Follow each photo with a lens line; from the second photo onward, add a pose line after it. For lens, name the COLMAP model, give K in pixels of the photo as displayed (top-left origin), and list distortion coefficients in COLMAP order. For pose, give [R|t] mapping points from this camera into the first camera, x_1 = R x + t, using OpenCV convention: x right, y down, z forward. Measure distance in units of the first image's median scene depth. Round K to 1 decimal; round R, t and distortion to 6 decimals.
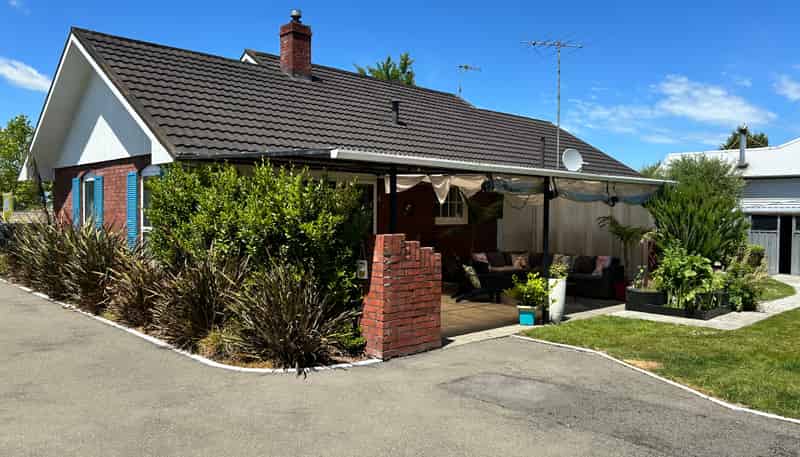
lens RADIAL K [[603.2, 0, 399.8], [0, 603.2, 233.7], [0, 0, 1]] dist [0.054739, -0.057930]
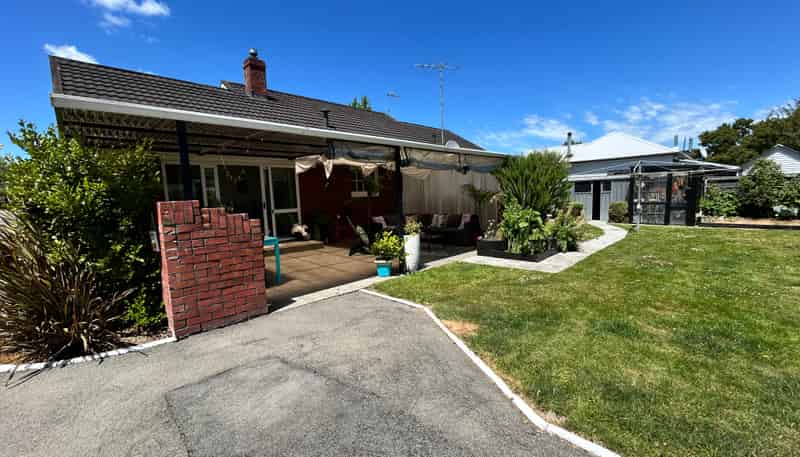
lens RADIAL K [[324.5, 0, 397.3], [0, 324.5, 227.2], [0, 0, 1]] dist [0.001622, 0.000190]
pose [[0.998693, -0.047699, 0.018353, 0.204844], [0.046457, 0.996929, 0.063047, 0.016741], [-0.021304, -0.062112, 0.997842, 0.345866]]
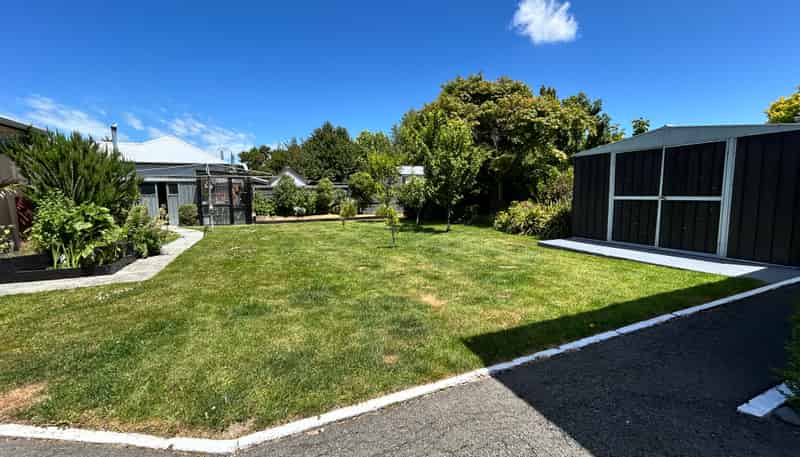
lens RADIAL K [[324.5, 0, 399.9], [0, 324.5, 226.7], [0, 0, 1]] dist [0.001622, 0.000190]
pose [[0.334682, -0.105551, 0.936401, 0.189641], [0.048290, 0.994322, 0.094821, 0.043456], [-0.941093, 0.013484, 0.337879, 0.409260]]
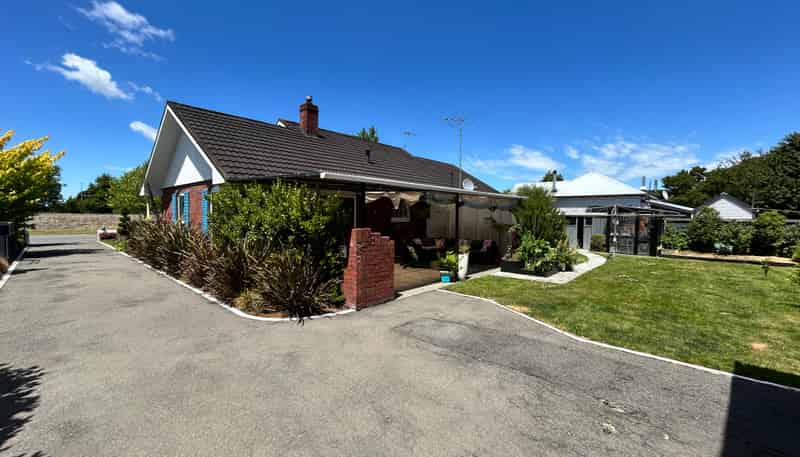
lens RADIAL K [[324.5, 0, 398.0], [0, 324.5, 228.8], [0, 0, 1]] dist [0.001622, 0.000190]
pose [[0.996941, -0.002077, 0.078130, 0.009152], [0.001522, 0.999973, 0.007163, -0.002999], [-0.078143, -0.007022, 0.996917, 0.111426]]
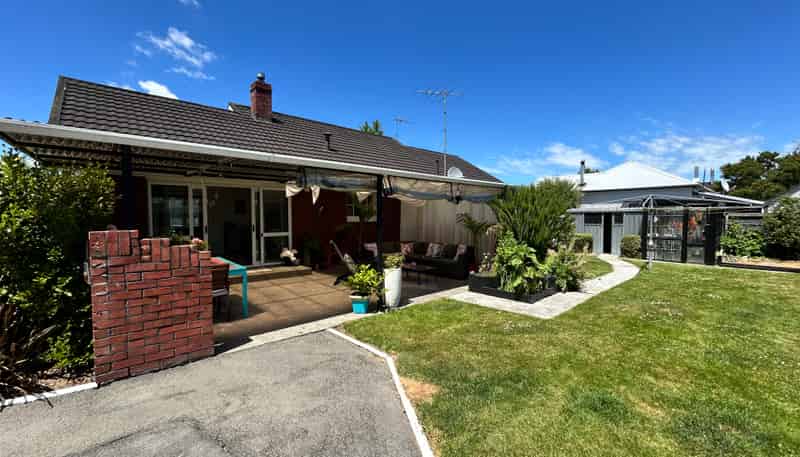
lens RADIAL K [[324.5, 0, 397.5], [0, 324.5, 226.8], [0, 0, 1]] dist [0.001622, 0.000190]
pose [[0.999732, -0.010349, -0.020721, 0.260488], [0.010259, 0.999938, -0.004421, 0.001067], [0.020766, 0.004207, 0.999776, 0.383645]]
